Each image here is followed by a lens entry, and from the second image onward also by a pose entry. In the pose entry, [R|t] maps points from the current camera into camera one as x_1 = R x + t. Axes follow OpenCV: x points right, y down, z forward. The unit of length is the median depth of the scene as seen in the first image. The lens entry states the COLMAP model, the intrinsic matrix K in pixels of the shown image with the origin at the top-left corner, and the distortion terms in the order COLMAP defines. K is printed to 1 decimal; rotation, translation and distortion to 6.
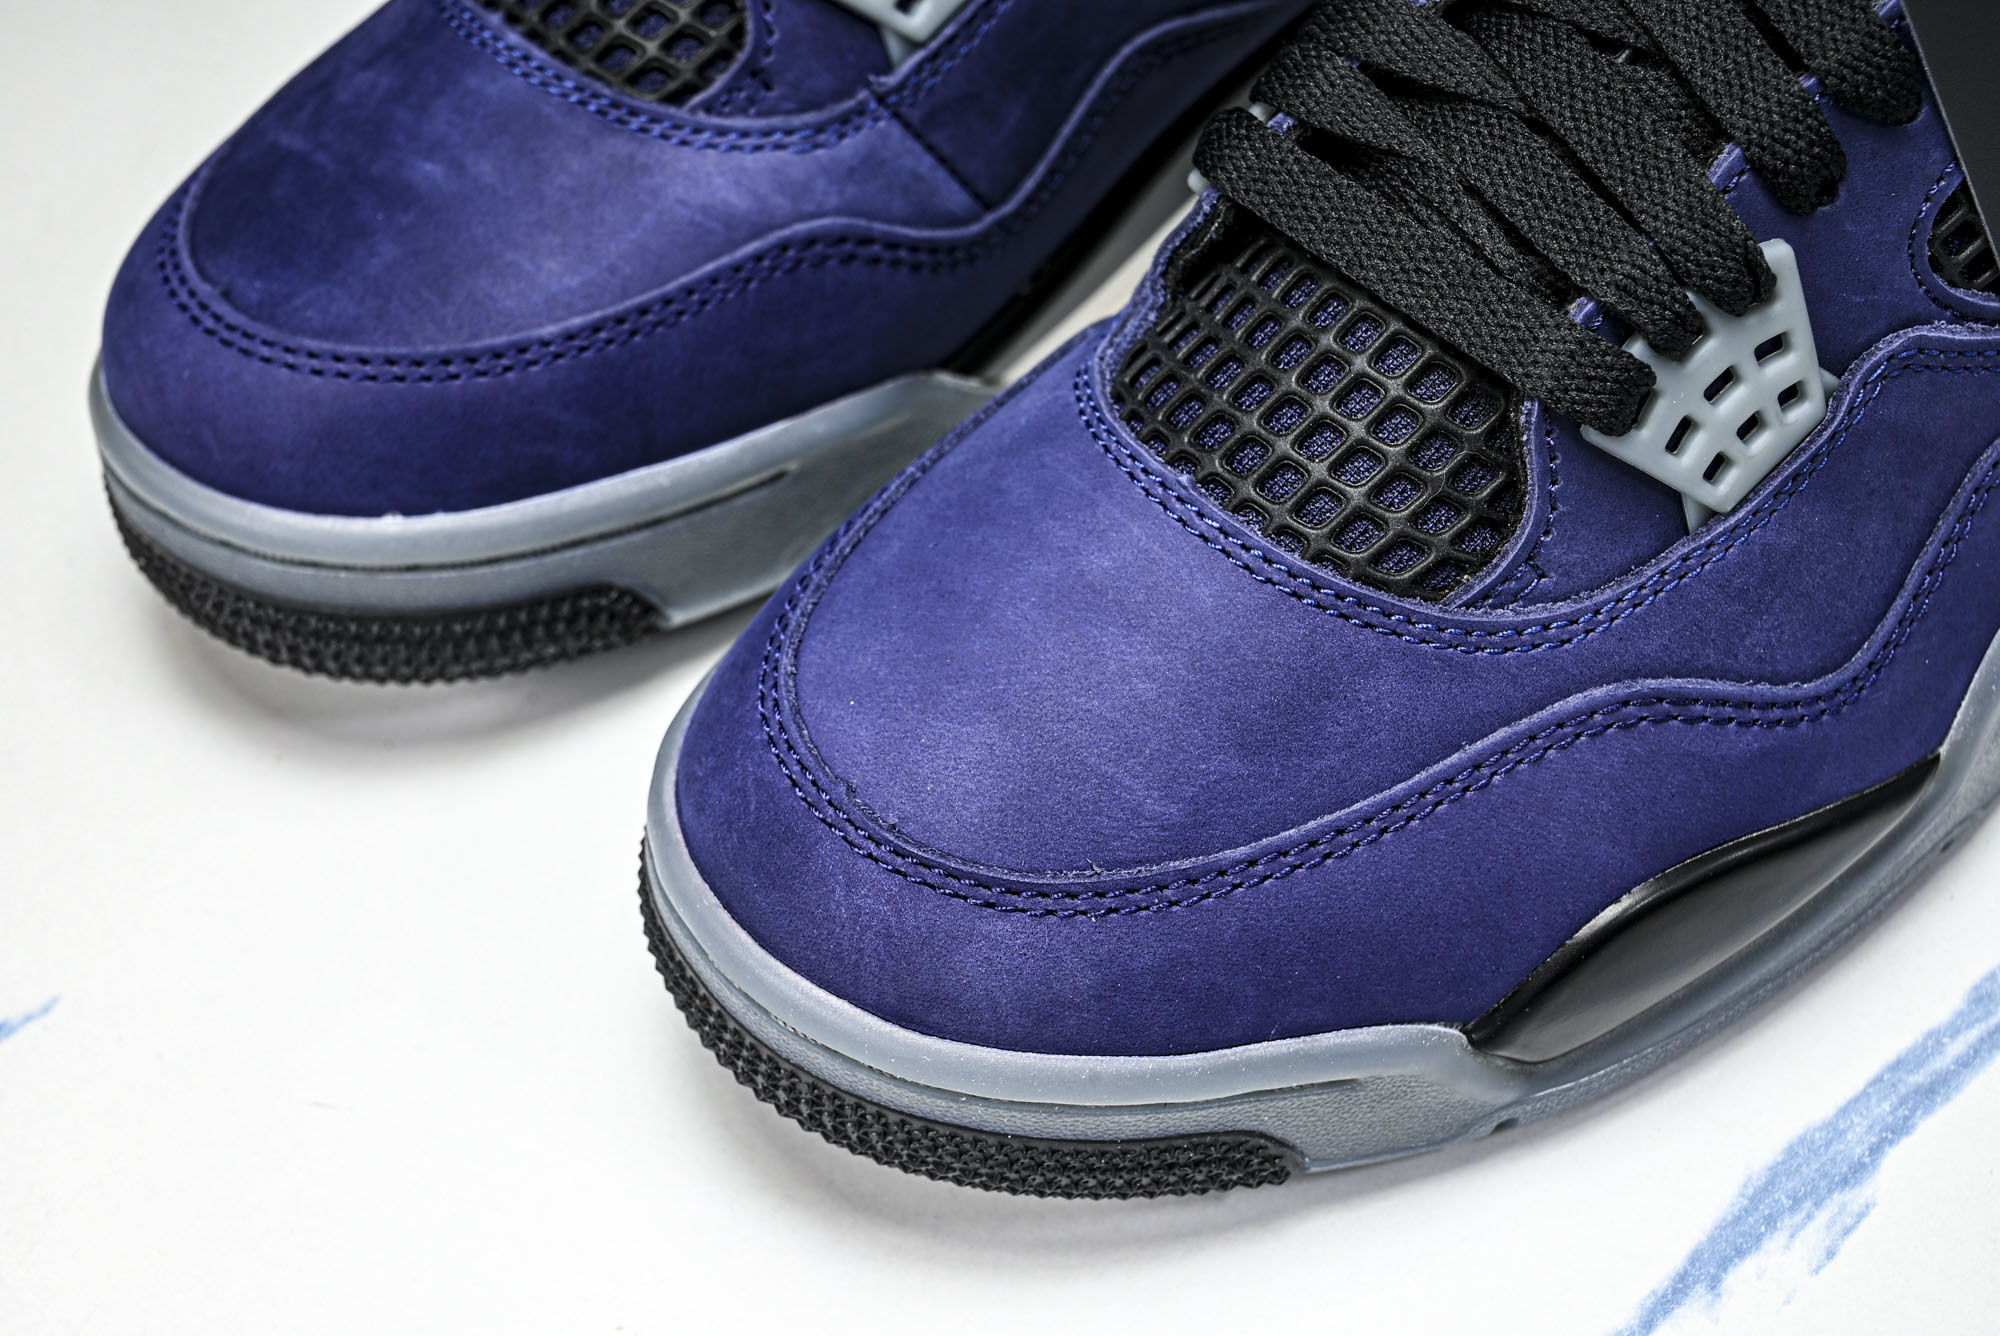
lens RADIAL K [[3558.2, 0, 1014.8], [0, 3558.2, 688.3], [0, 0, 1]] dist [-0.012704, 0.000000]
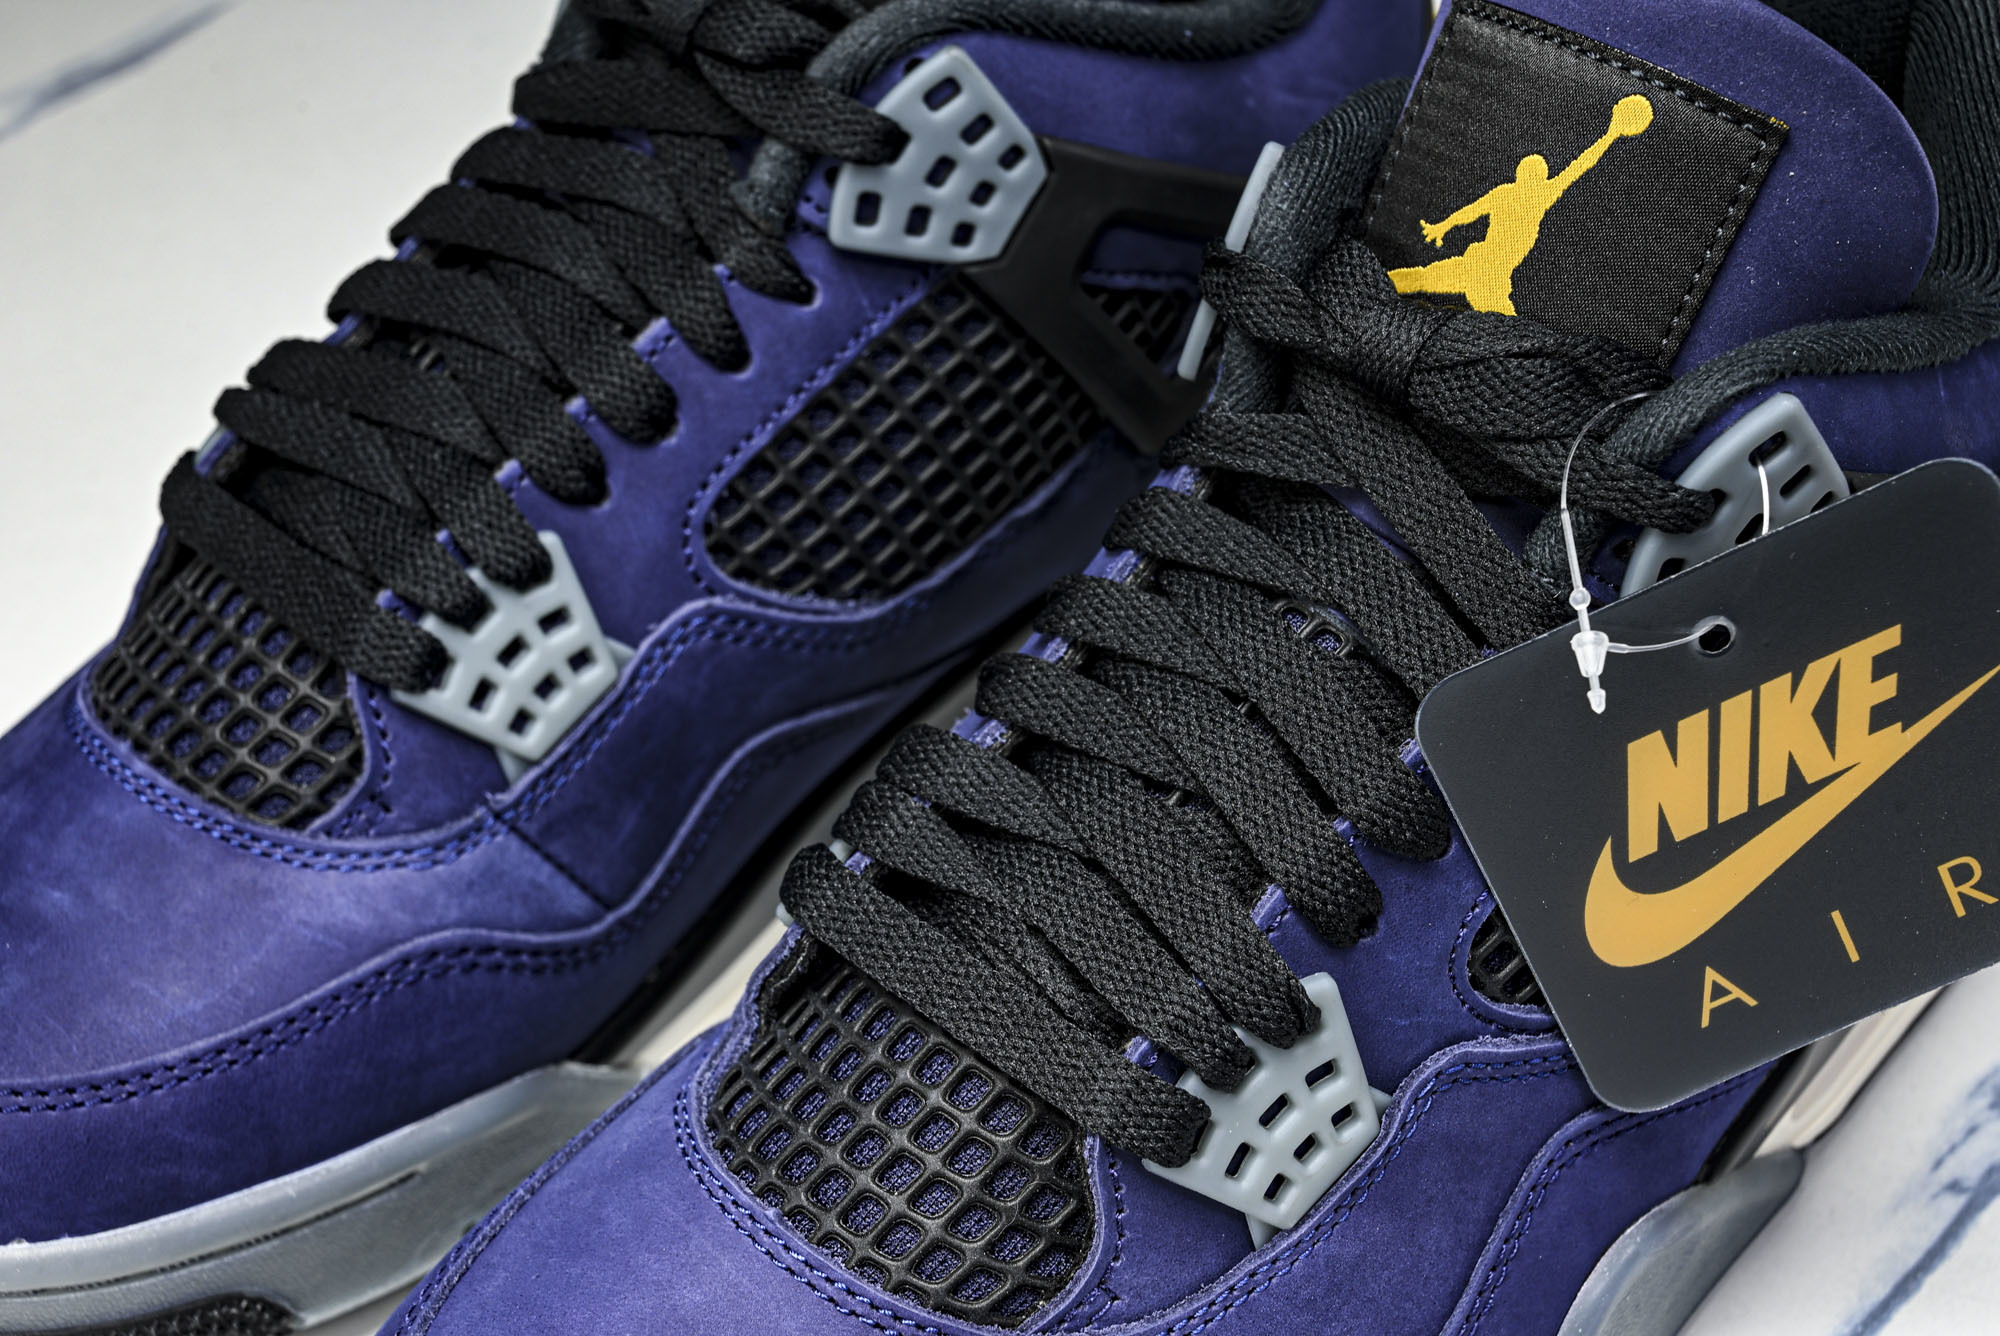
lens RADIAL K [[3558.2, 0, 1031.6], [0, 3558.2, 672.3], [0, 0, 1]] dist [-0.012704, 0.000000]
pose [[0.997708, -0.026186, 0.062399, 0.055969], [0.033841, 0.991585, -0.124960, -0.073861], [-0.058602, 0.126785, 0.990198, -0.046835]]
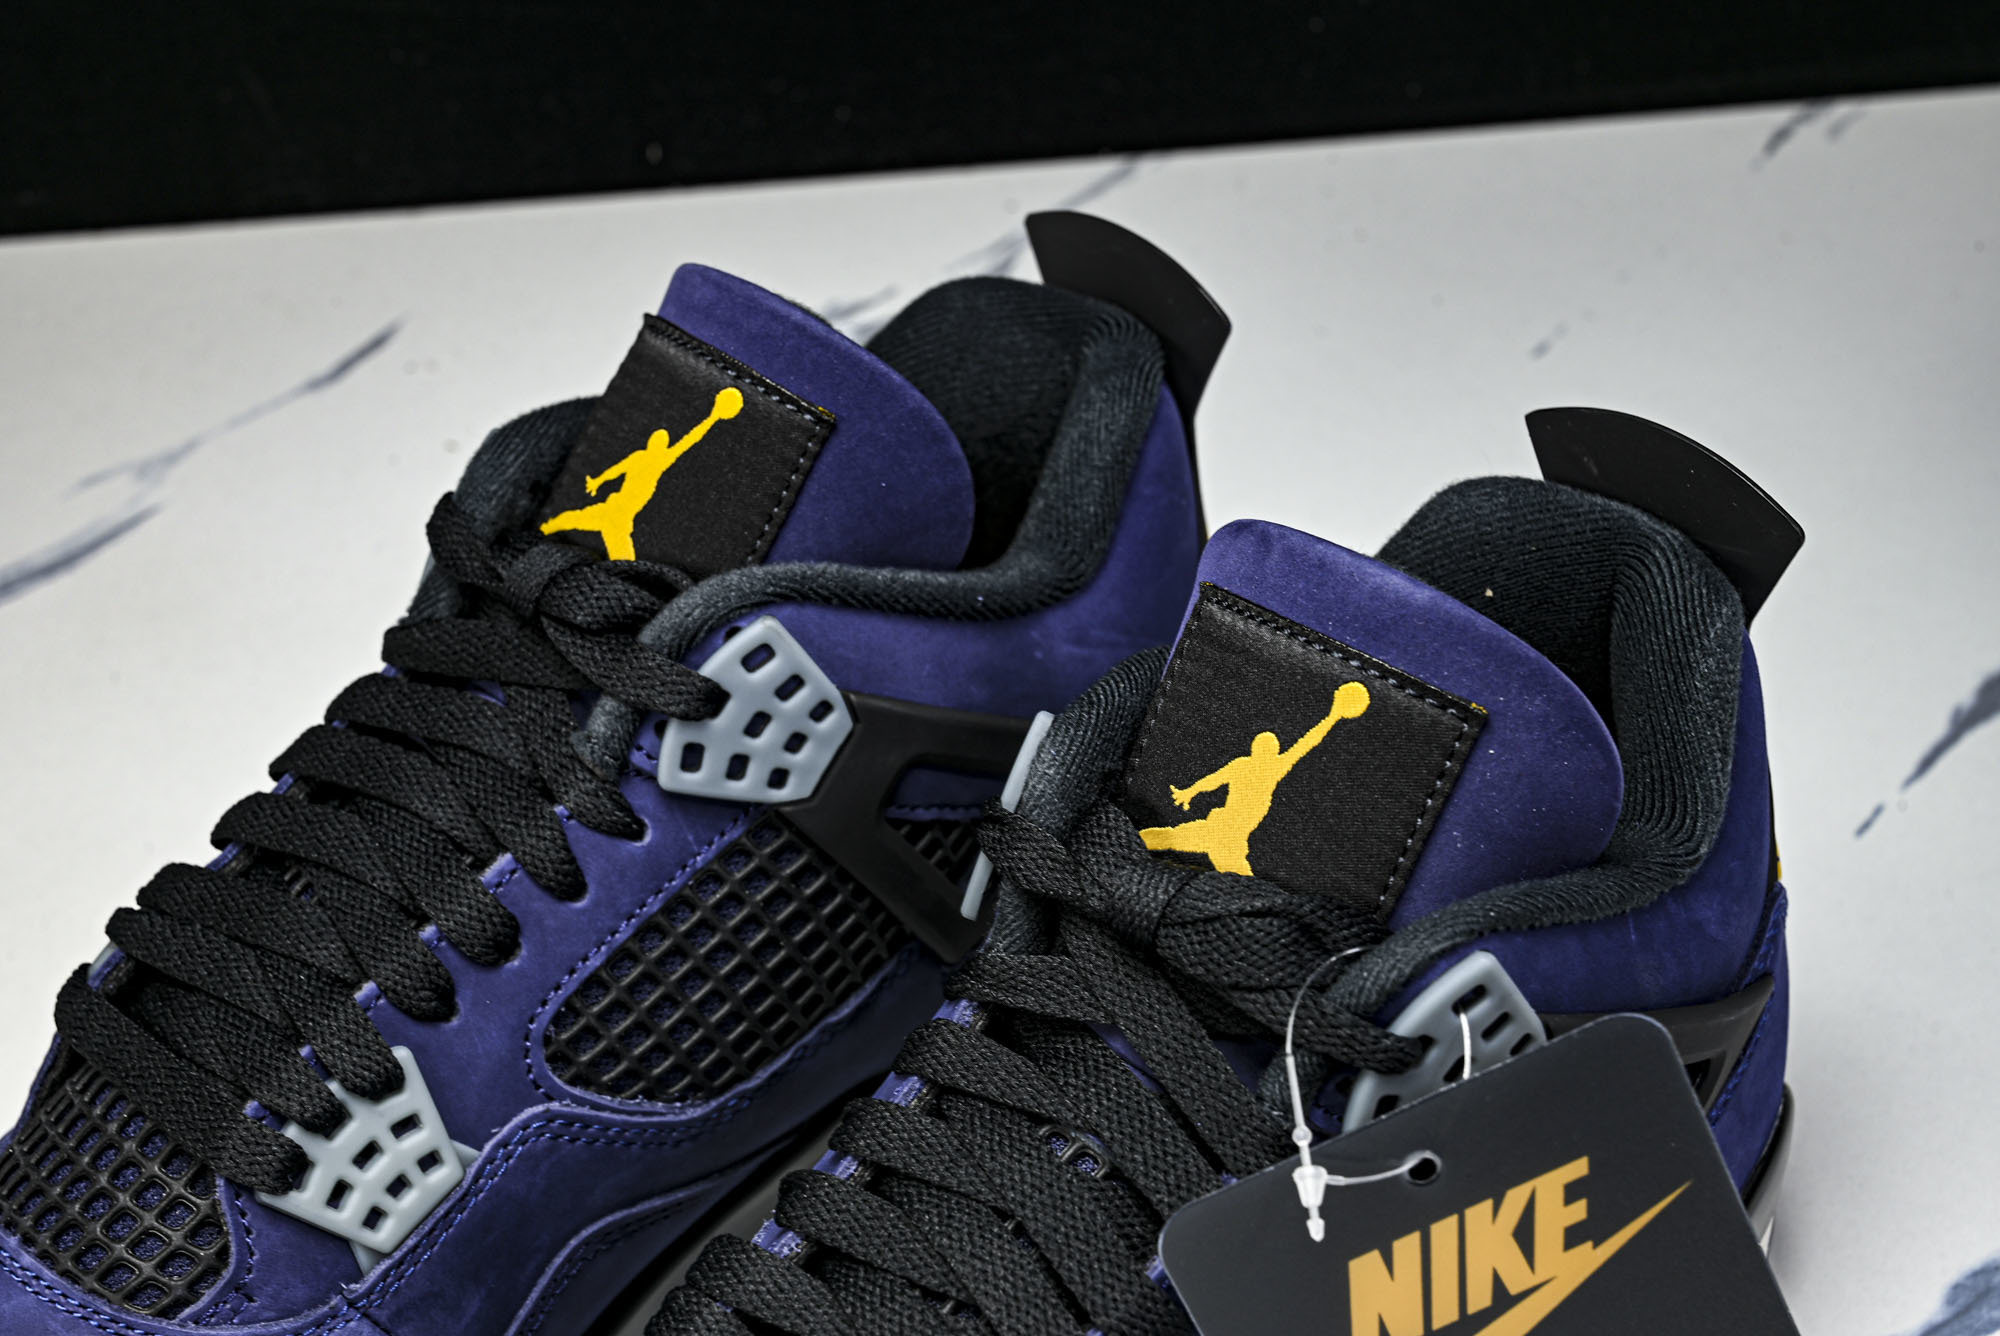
lens RADIAL K [[3315.9, 0, 1020.7], [0, 3315.9, 686.1], [0, 0, 1]] dist [-0.015712, 0.000000]
pose [[0.995947, -0.016852, 0.088350, 0.089202], [0.036374, 0.973844, -0.224288, -0.115171], [-0.082259, 0.226592, 0.970510, -0.105851]]
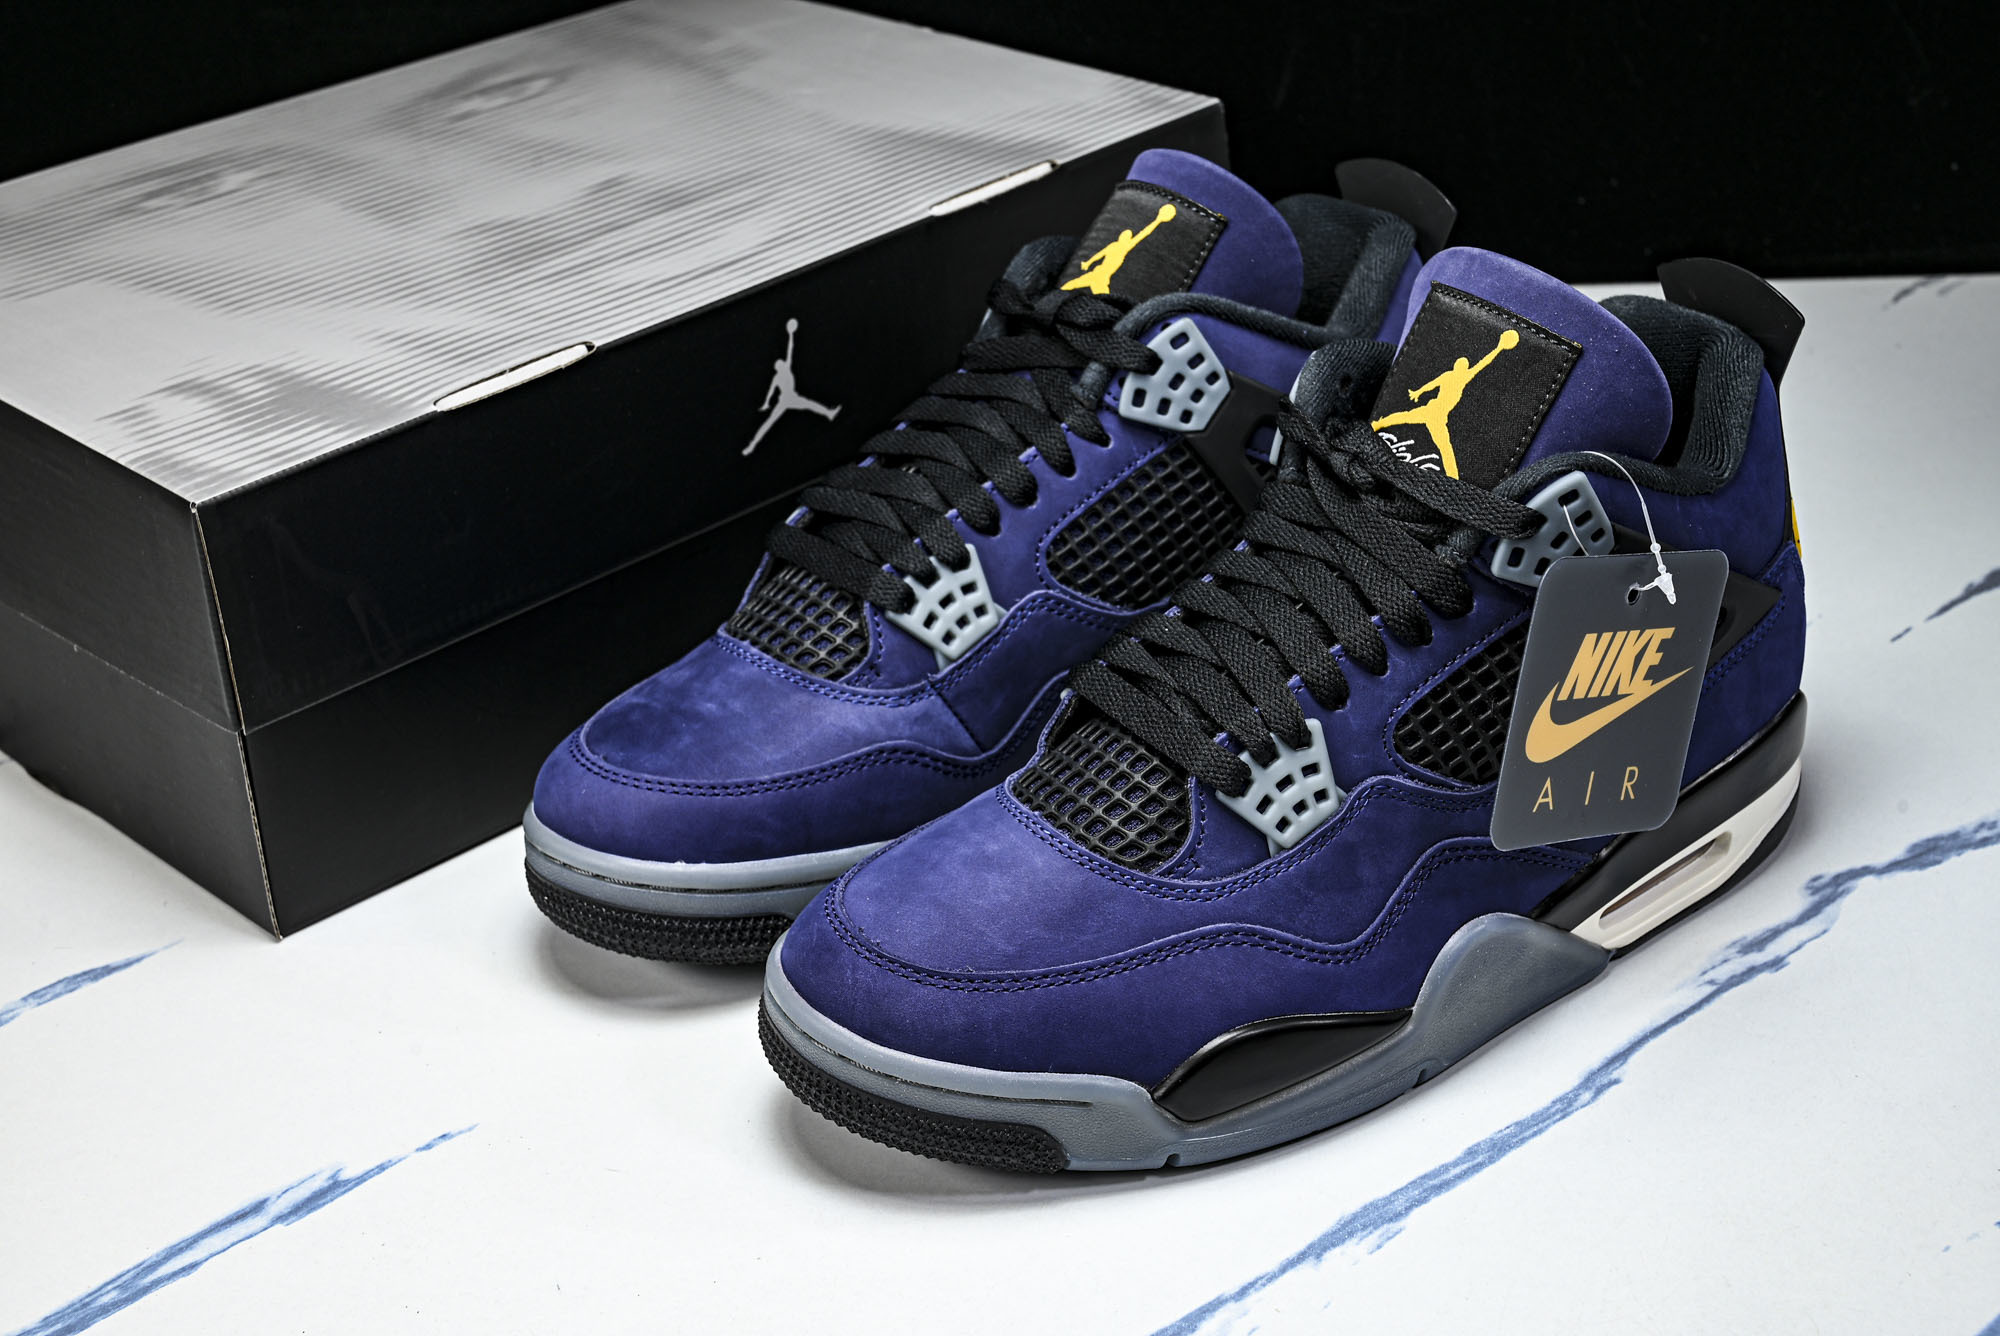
lens RADIAL K [[3391.2, 0, 1021.5], [0, 3391.2, 648.5], [0, 0, 1]] dist [-0.043494, 0.000000]
pose [[0.999321, 0.036347, -0.006102, 0.024719], [-0.035974, 0.925966, -0.375890, 0.557046], [-0.008013, 0.375854, 0.926644, -0.826700]]
